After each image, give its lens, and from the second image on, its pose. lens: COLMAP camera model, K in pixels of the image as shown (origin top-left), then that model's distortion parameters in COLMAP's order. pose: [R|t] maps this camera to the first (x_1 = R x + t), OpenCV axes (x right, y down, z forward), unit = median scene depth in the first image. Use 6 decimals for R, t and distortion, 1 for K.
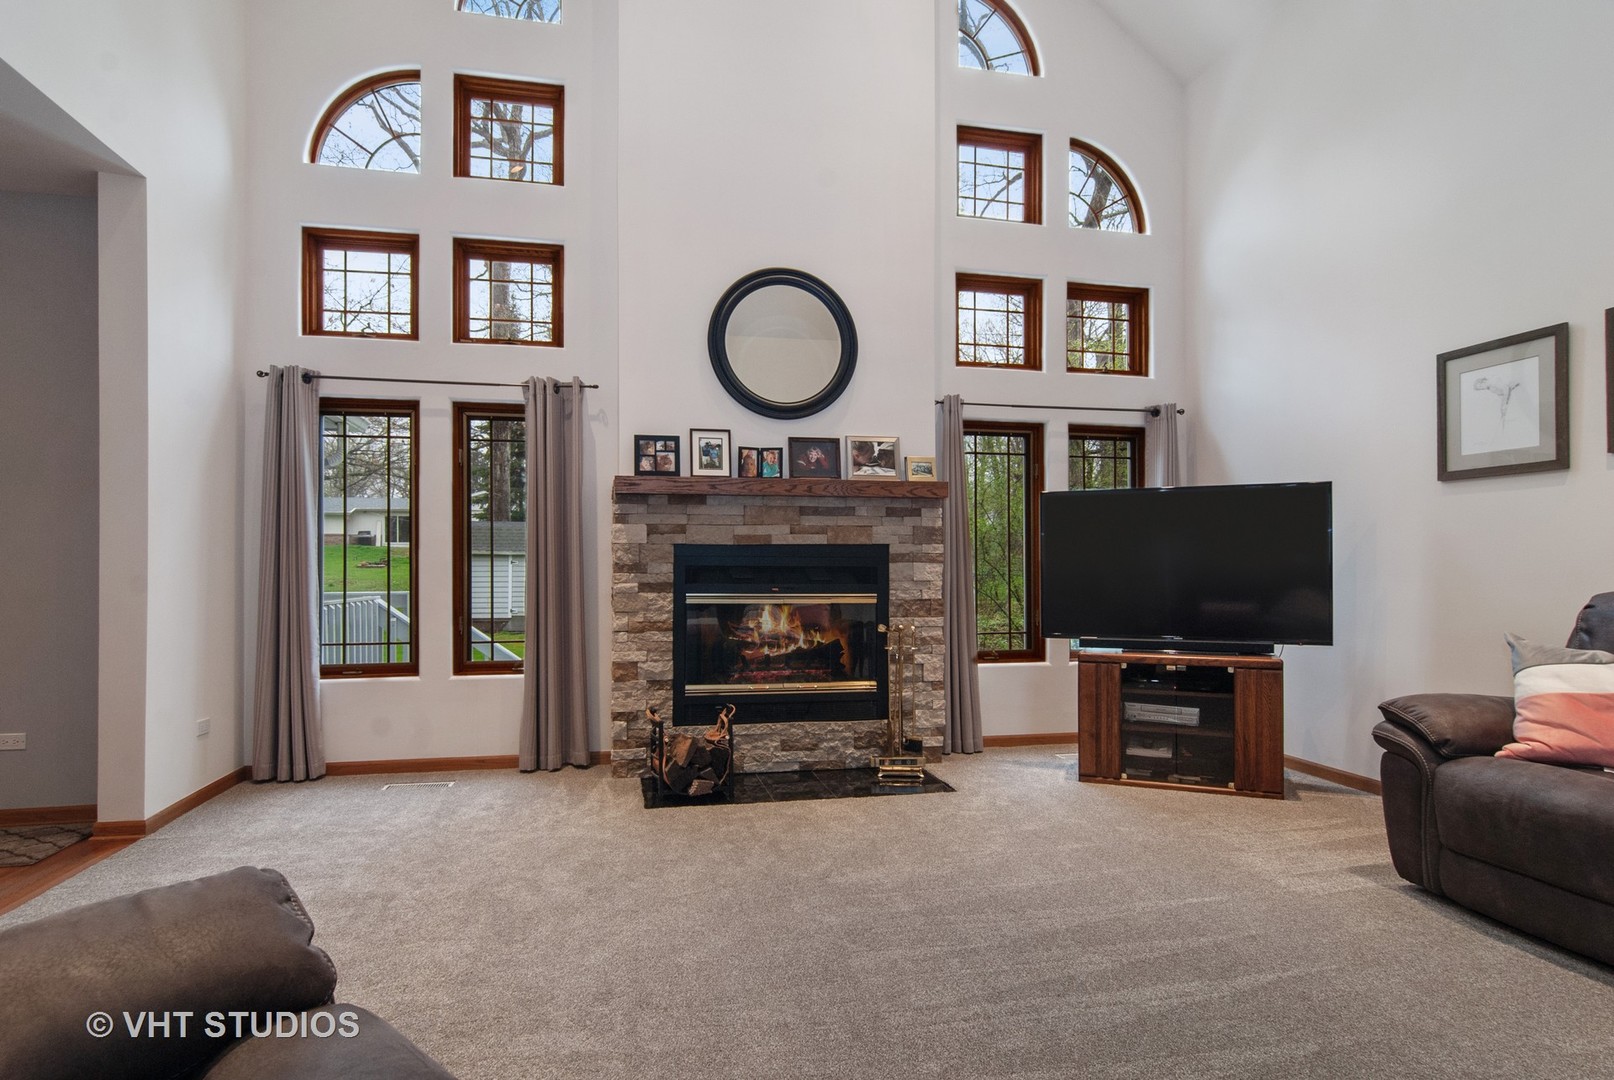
lens RADIAL K [[874.1, 0, 825.5], [0, 874.1, 559.7], [0, 0, 1]] dist [-0.001792, 0.002911]
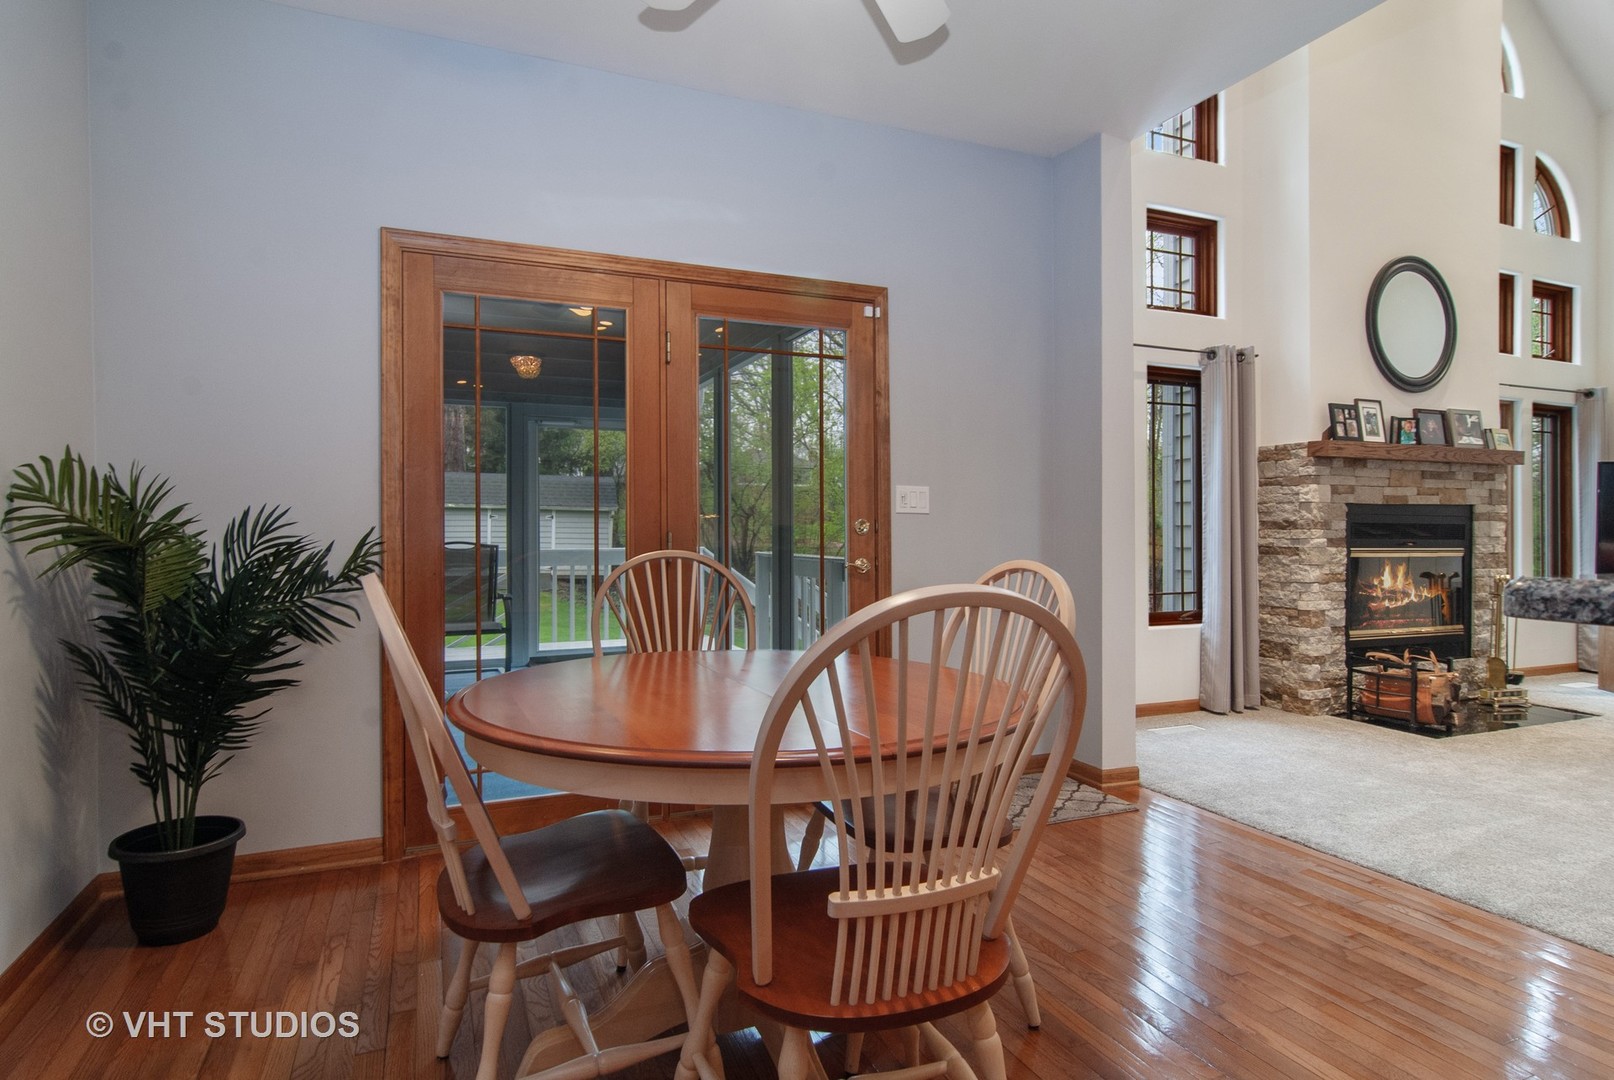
lens RADIAL K [[874.1, 0, 791.9], [0, 874.1, 534.9], [0, 0, 1]] dist [-0.001792, 0.002911]
pose [[0.983250, 0.003165, 0.182233, -1.065907], [-0.006663, 0.999805, 0.018584, 0.006349], [-0.182139, -0.019487, 0.983080, 0.044012]]
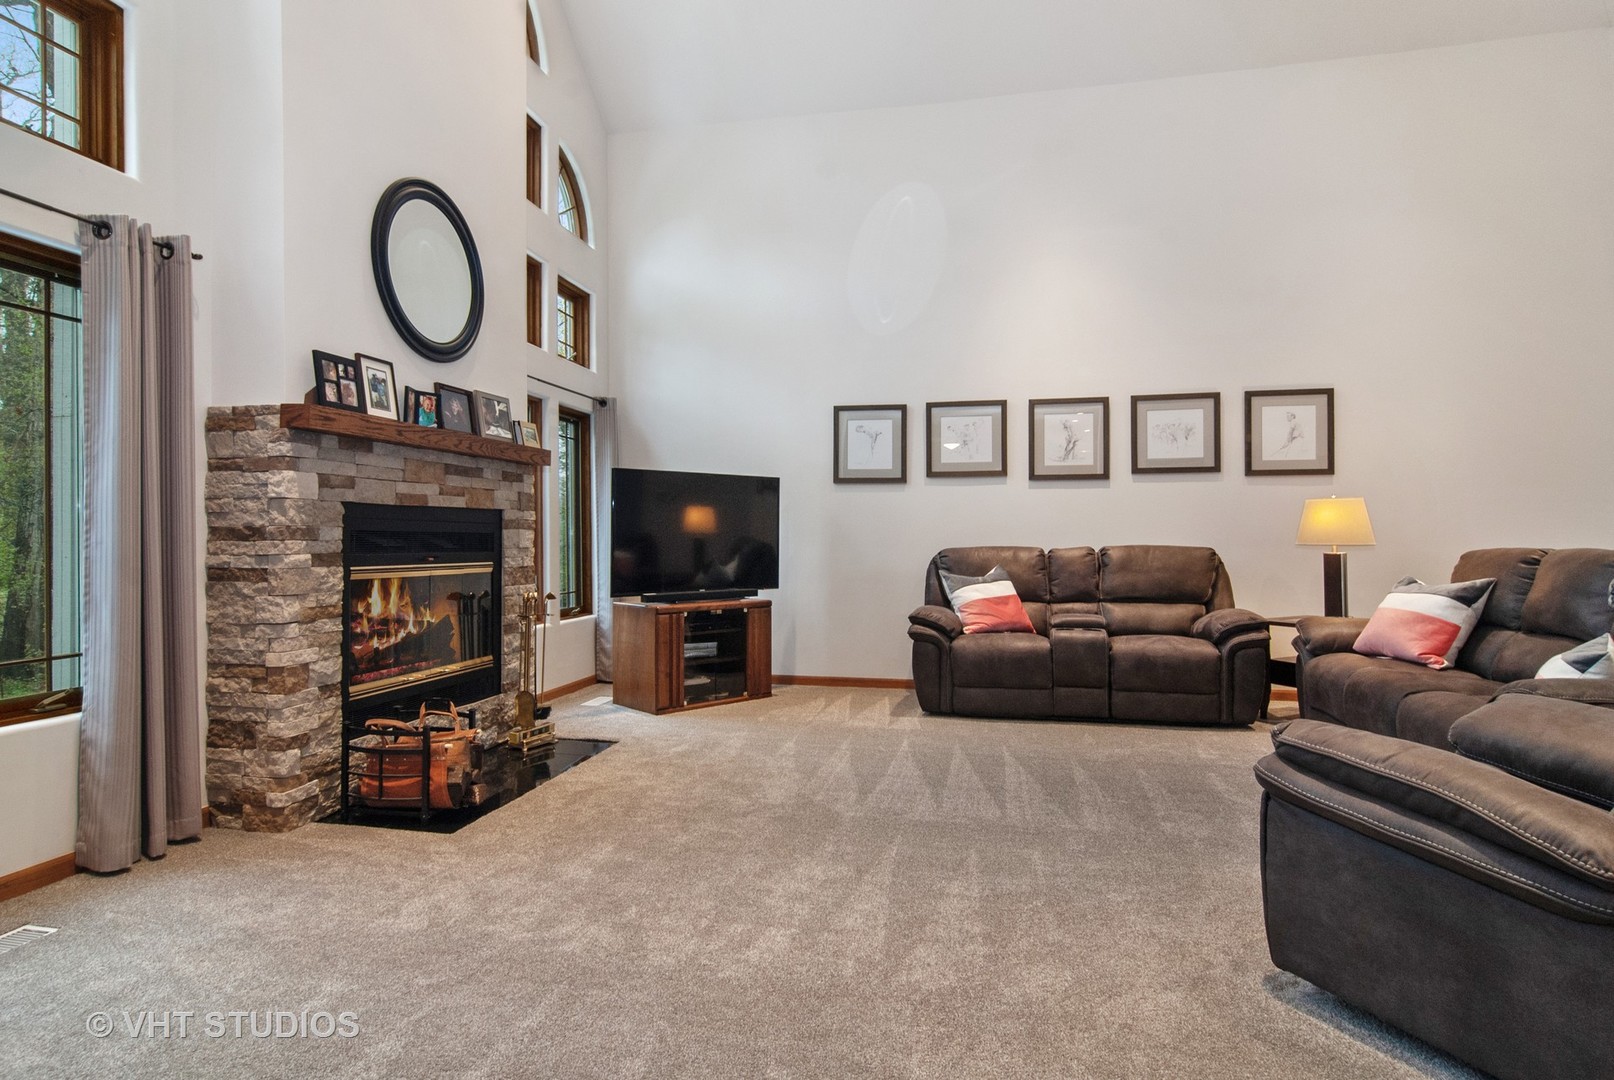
lens RADIAL K [[874.1, 0, 787.9], [0, 874.1, 527.3], [0, 0, 1]] dist [-0.001792, 0.002911]
pose [[0.419193, 0.012477, 0.907811, -0.701088], [-0.009872, 0.999909, -0.009184, 0.007407], [-0.907844, -0.005112, 0.419278, 0.335126]]
